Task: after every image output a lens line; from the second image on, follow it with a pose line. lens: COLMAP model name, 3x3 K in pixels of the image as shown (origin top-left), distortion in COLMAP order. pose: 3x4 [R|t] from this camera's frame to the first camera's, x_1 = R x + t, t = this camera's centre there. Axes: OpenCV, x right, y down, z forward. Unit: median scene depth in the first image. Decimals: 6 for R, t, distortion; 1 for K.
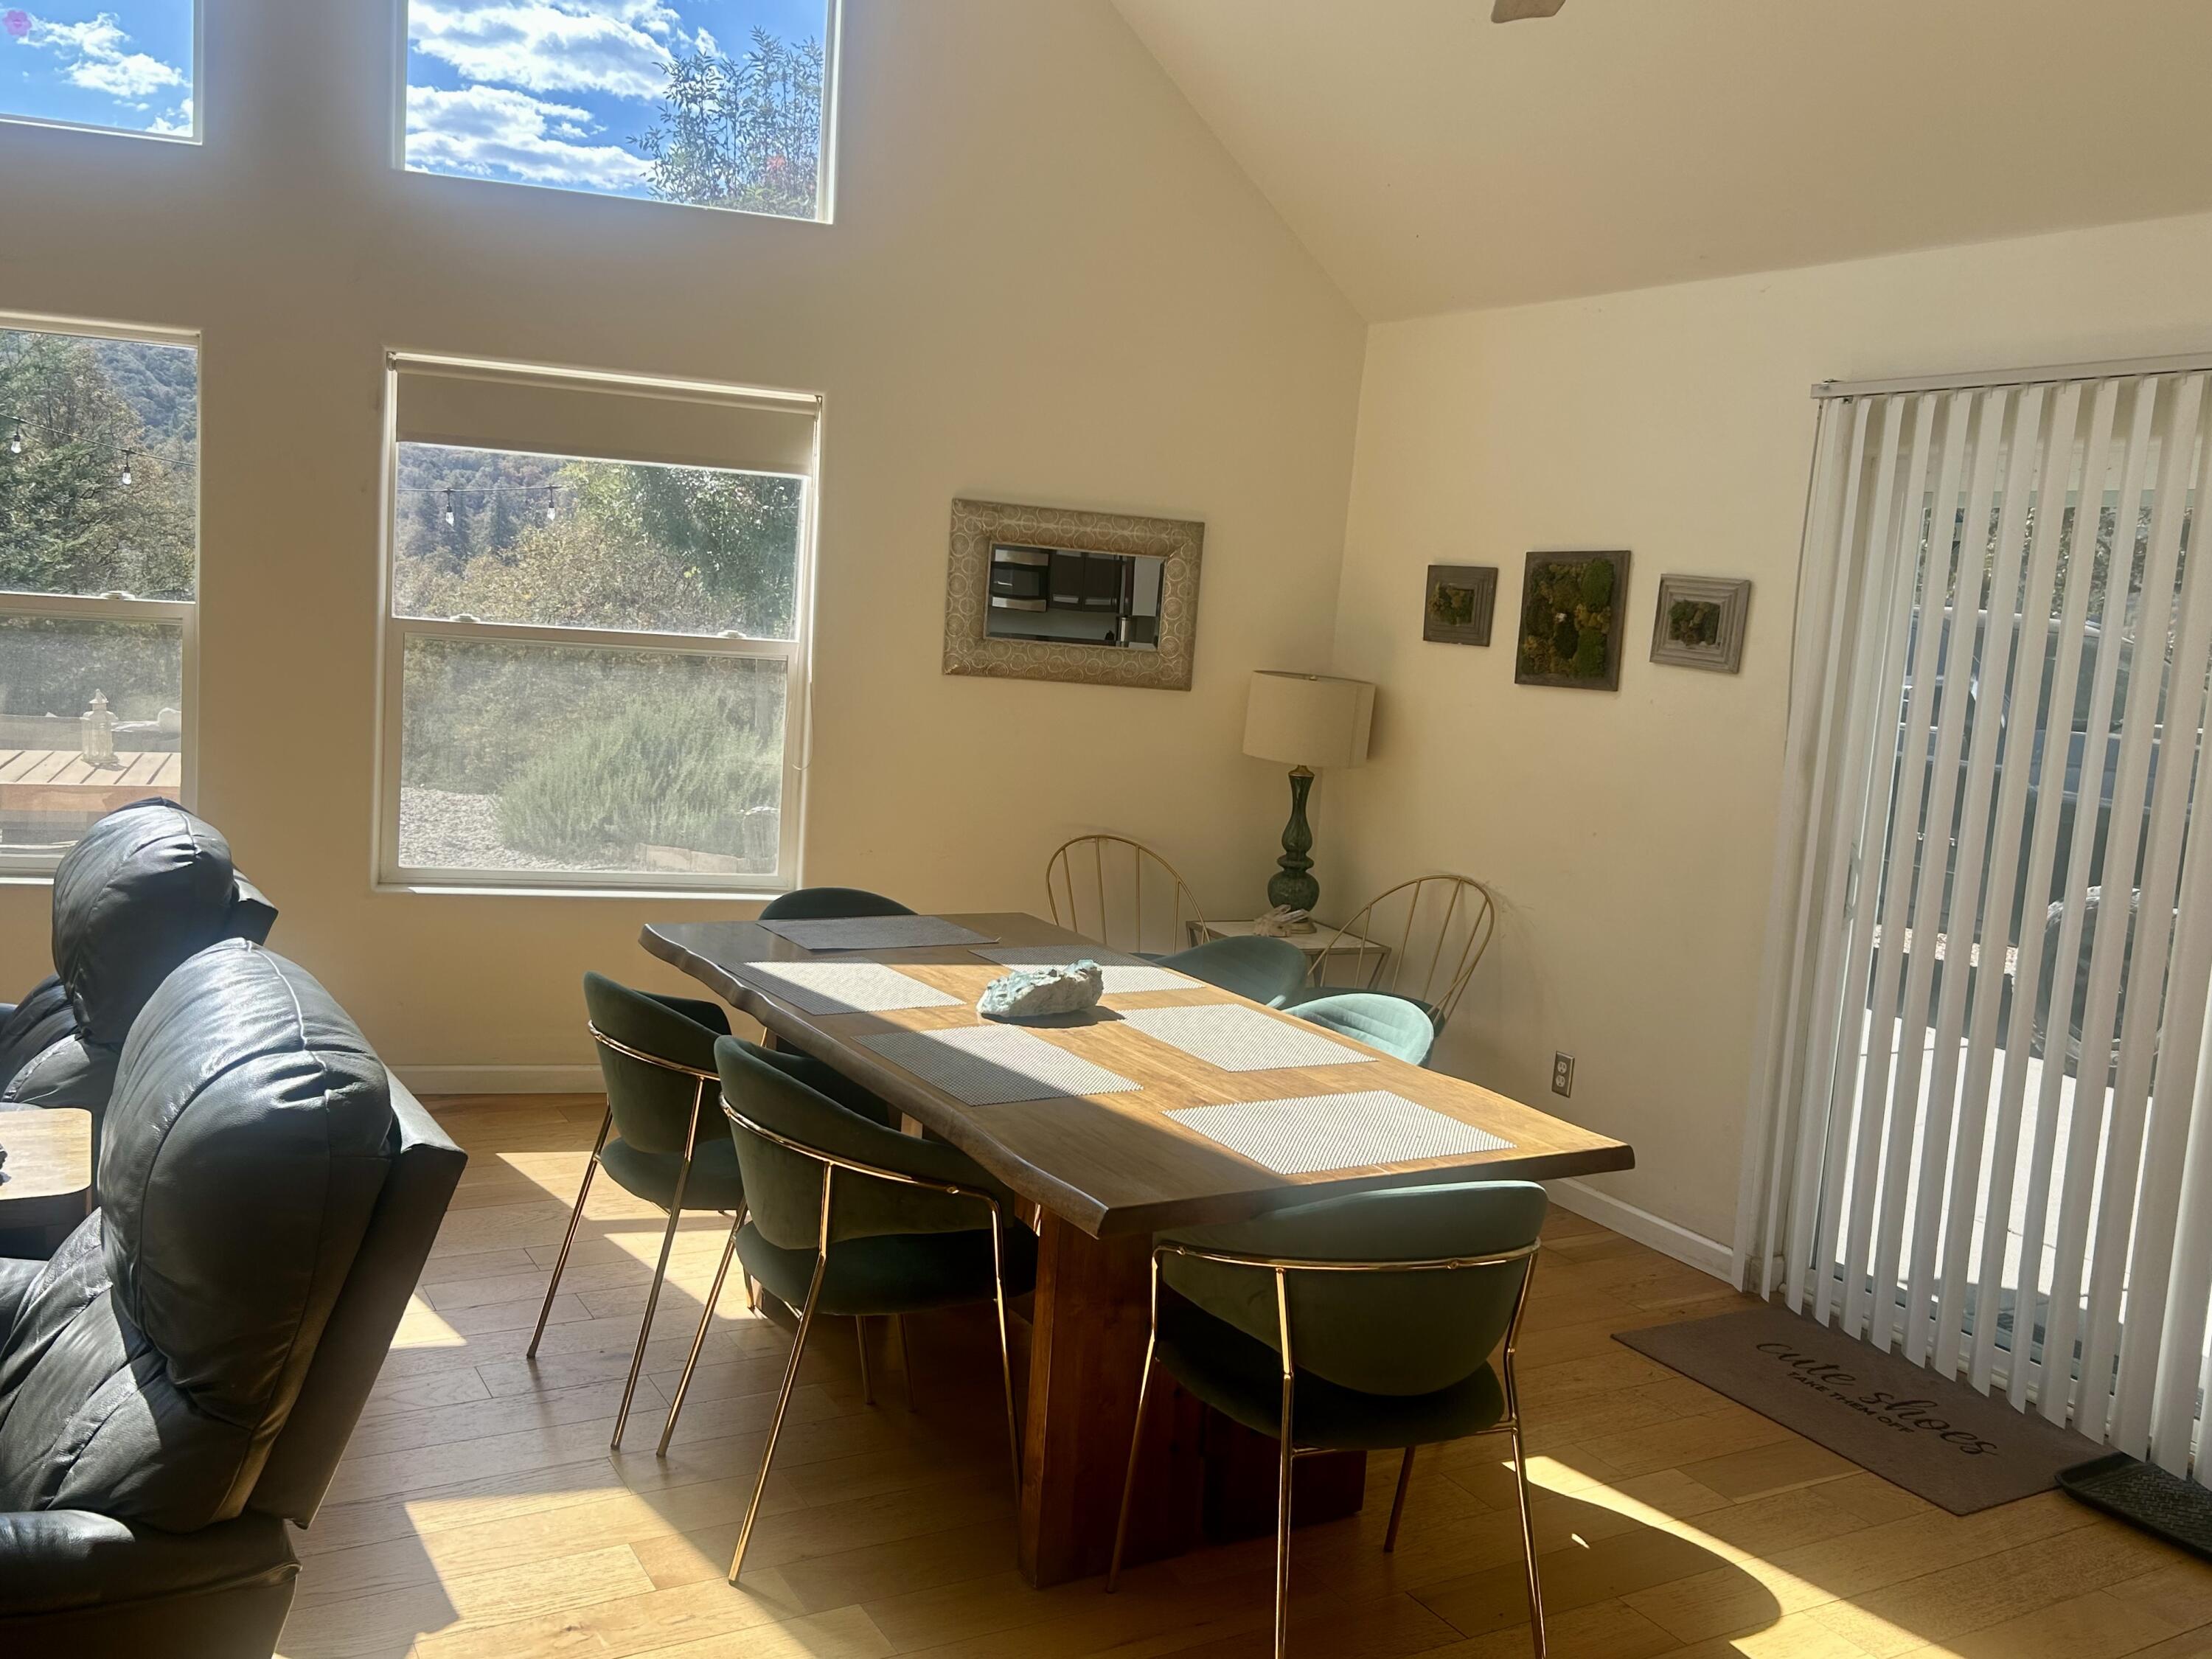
lens RADIAL K [[1880.8, 0, 1052.8], [0, 1880.8, 828.5], [0, 0, 1]] dist [0.041412, -0.012693]
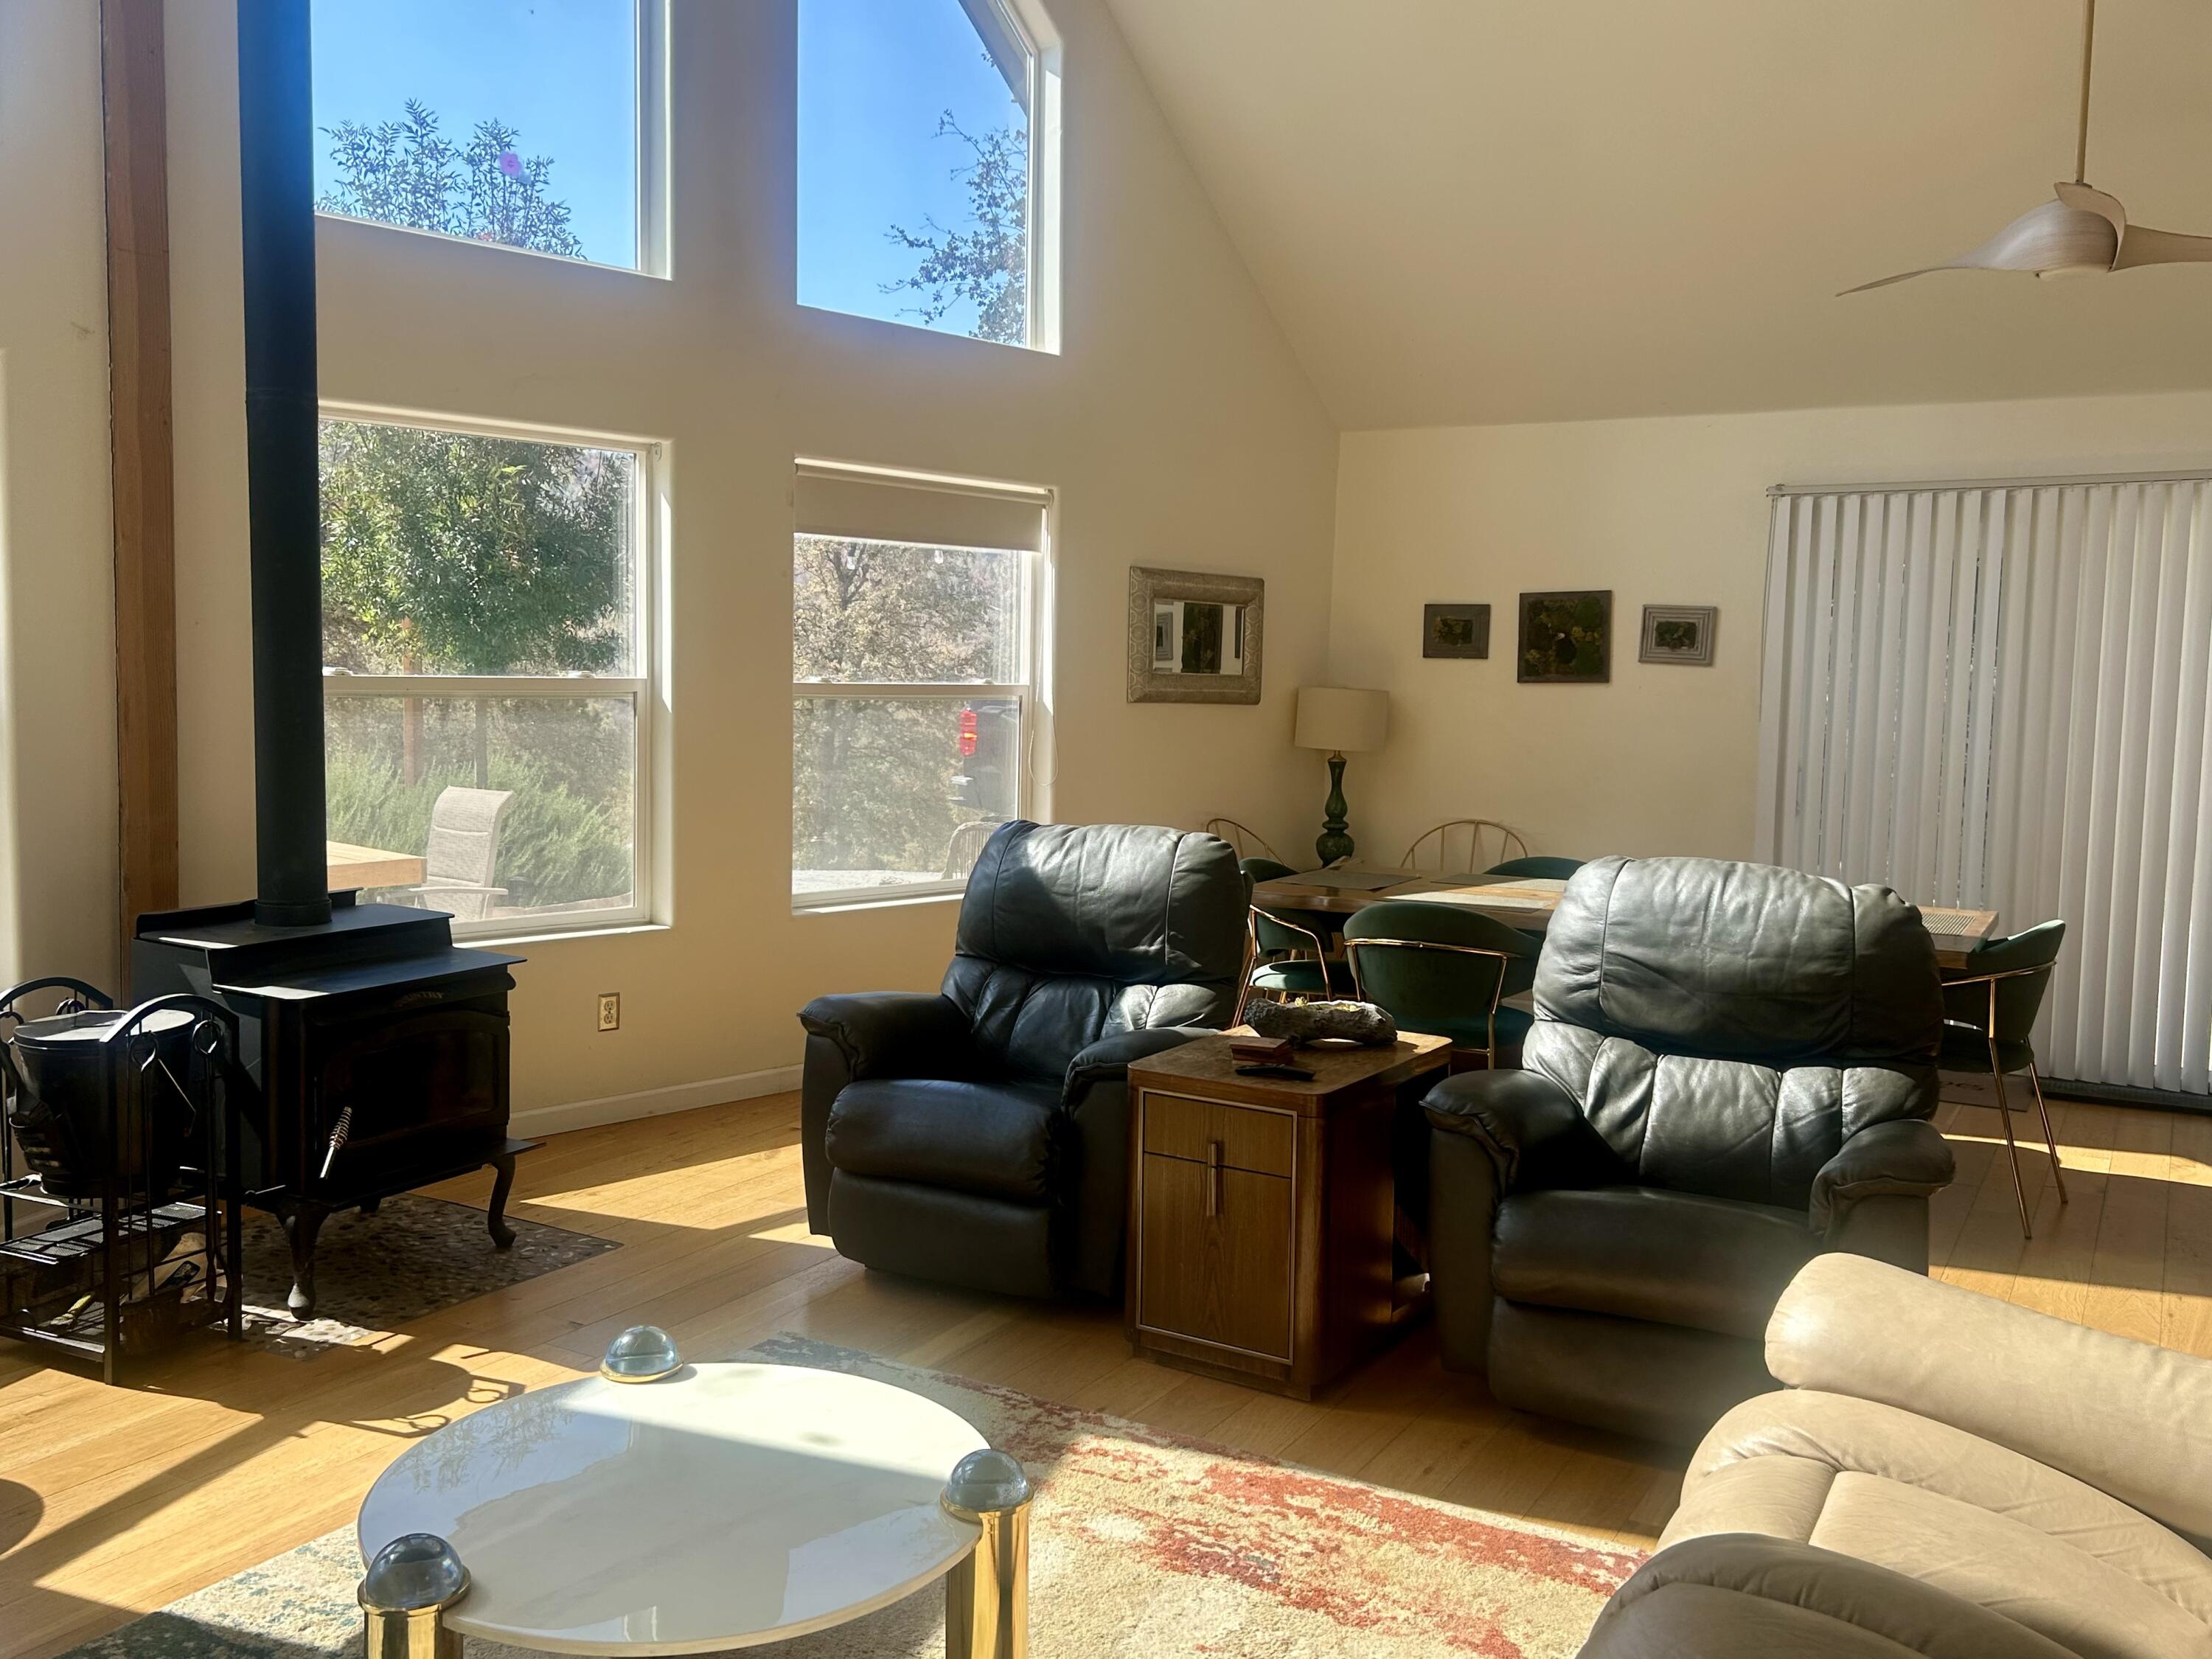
lens RADIAL K [[1868.0, 0, 1091.9], [0, 1868.0, 834.6], [0, 0, 1]] dist [0.003298, -0.020039]
pose [[0.867762, -0.096226, 0.487576, -0.769555], [0.102703, 0.994620, 0.013509, -0.013543], [-0.486253, 0.038353, 0.872976, -0.101211]]
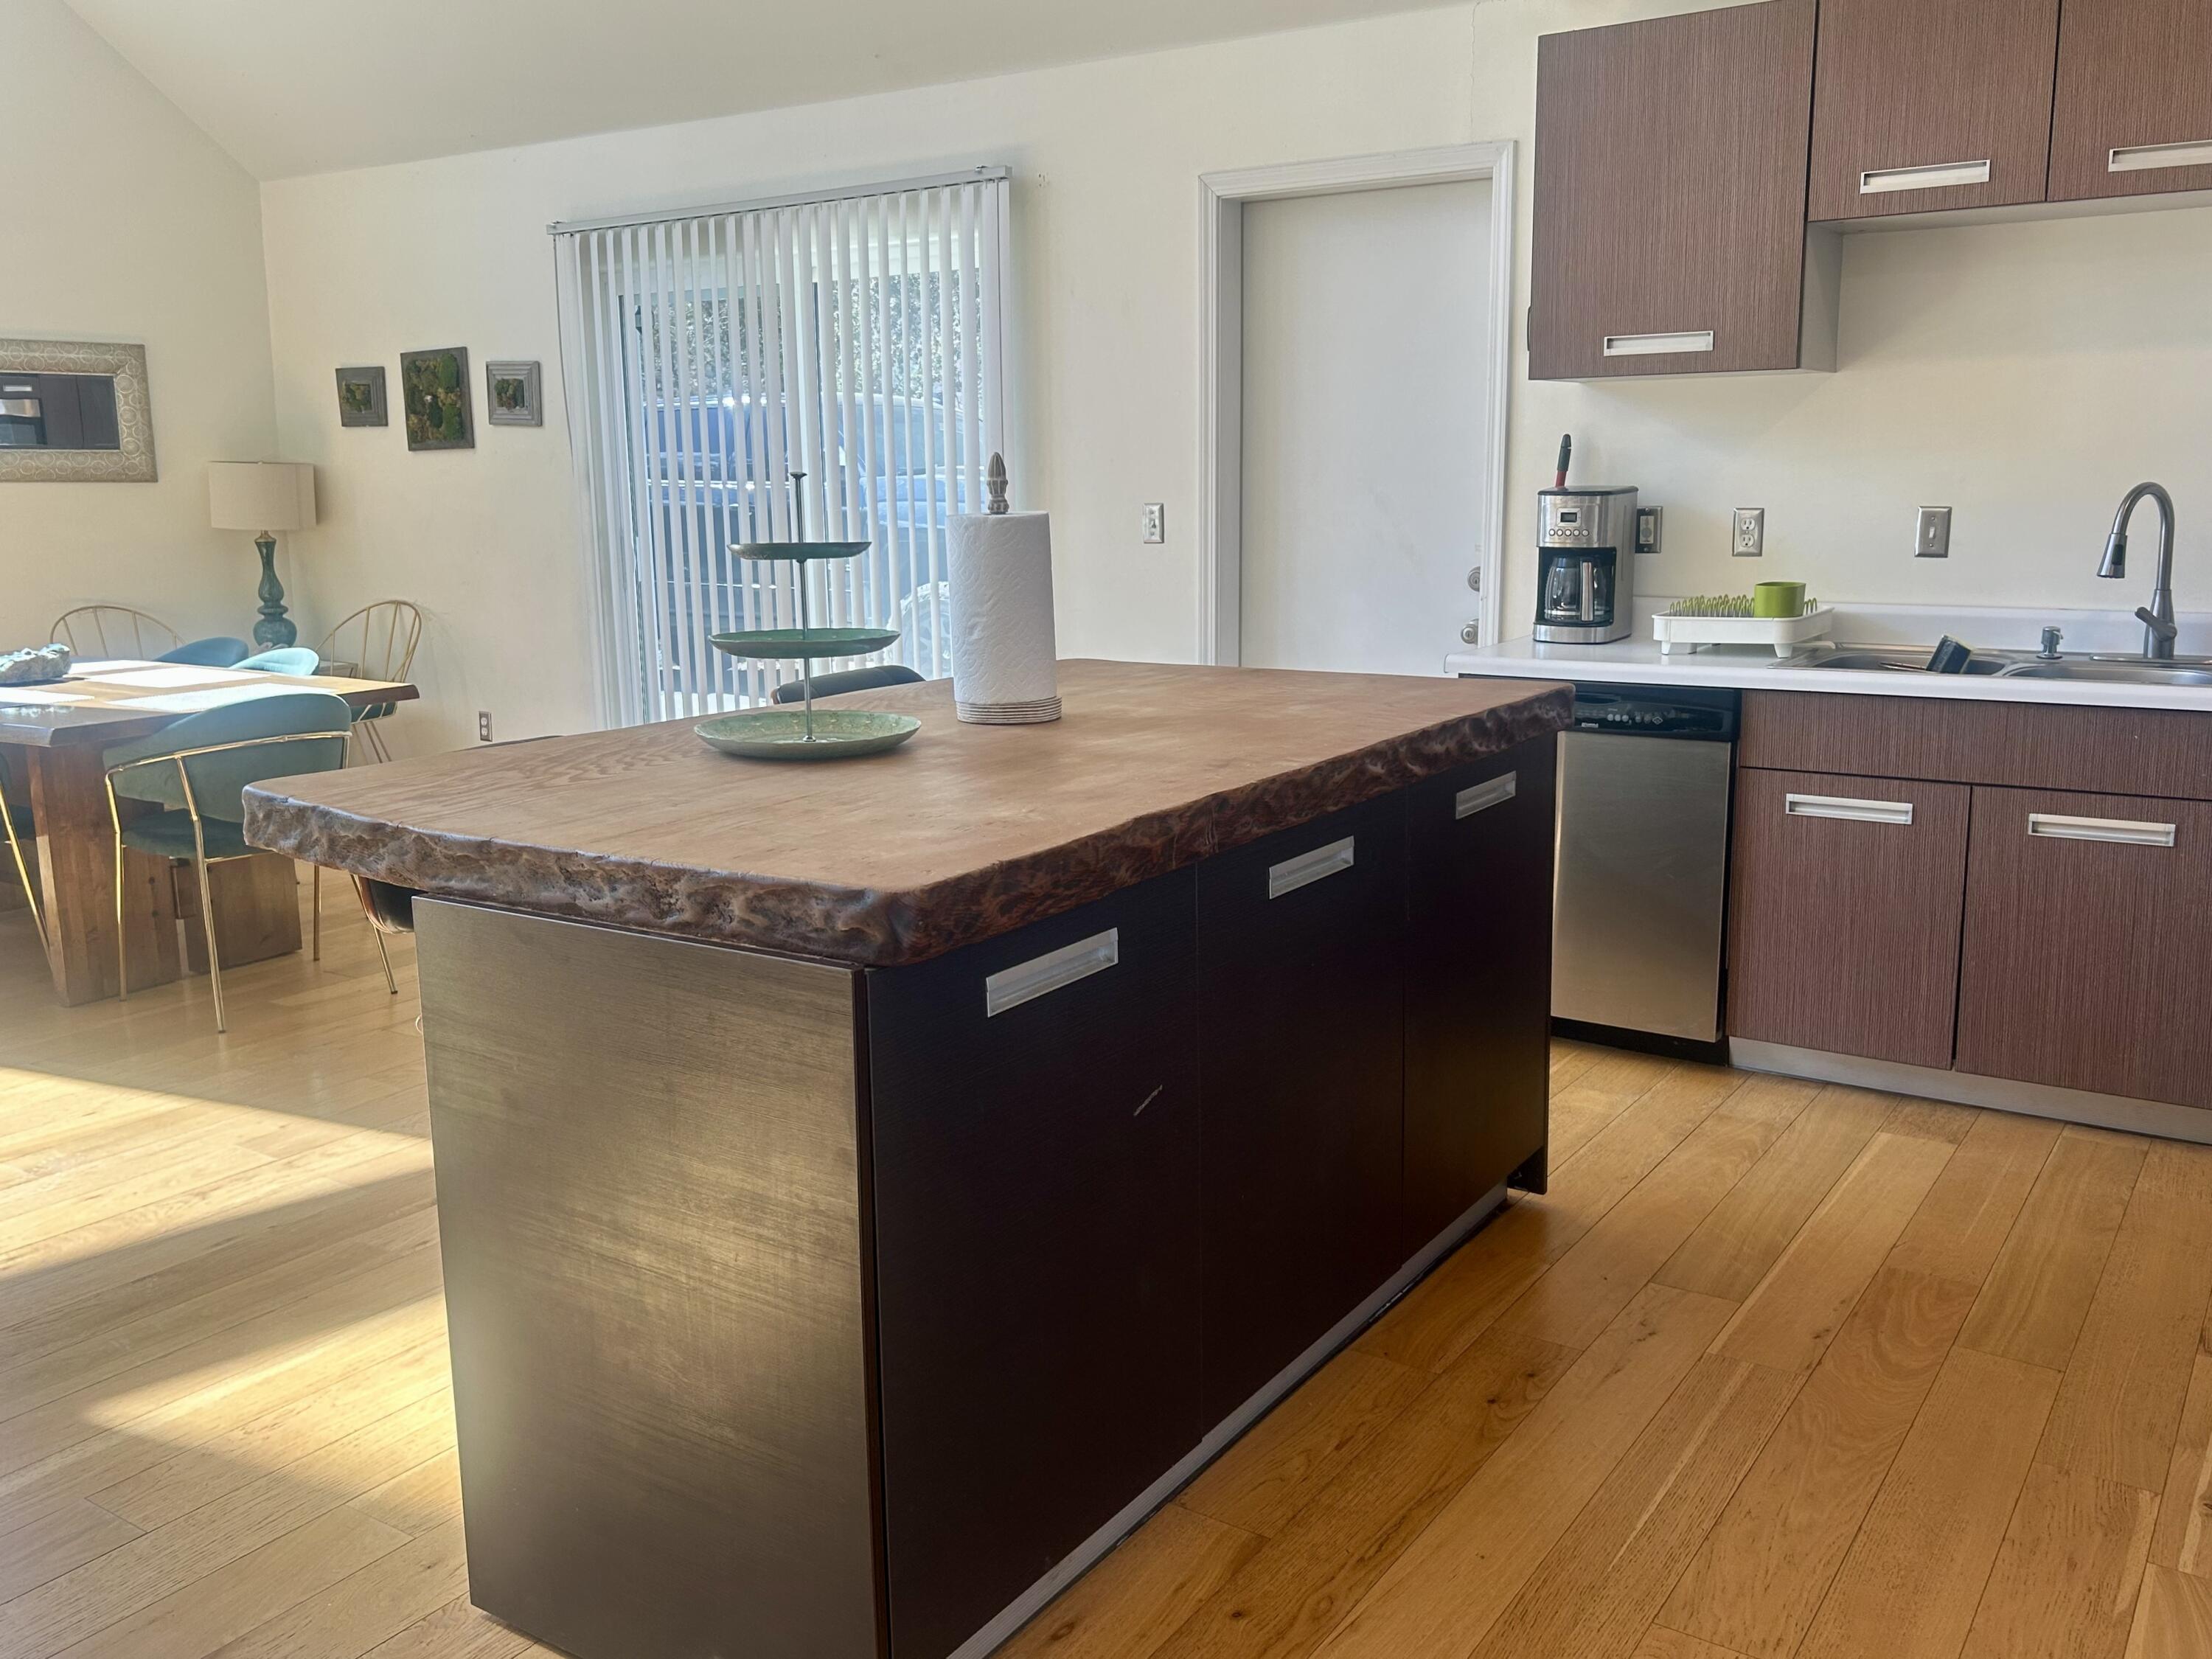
lens RADIAL K [[1880.6, 0, 1074.7], [0, 1880.6, 795.3], [0, 0, 1]] dist [0.009008, 0.053414]
pose [[0.890955, -0.156643, 0.426218, 0.054233], [0.128789, 0.987244, 0.093614, 0.104944], [-0.435445, -0.028514, 0.899763, -0.452582]]
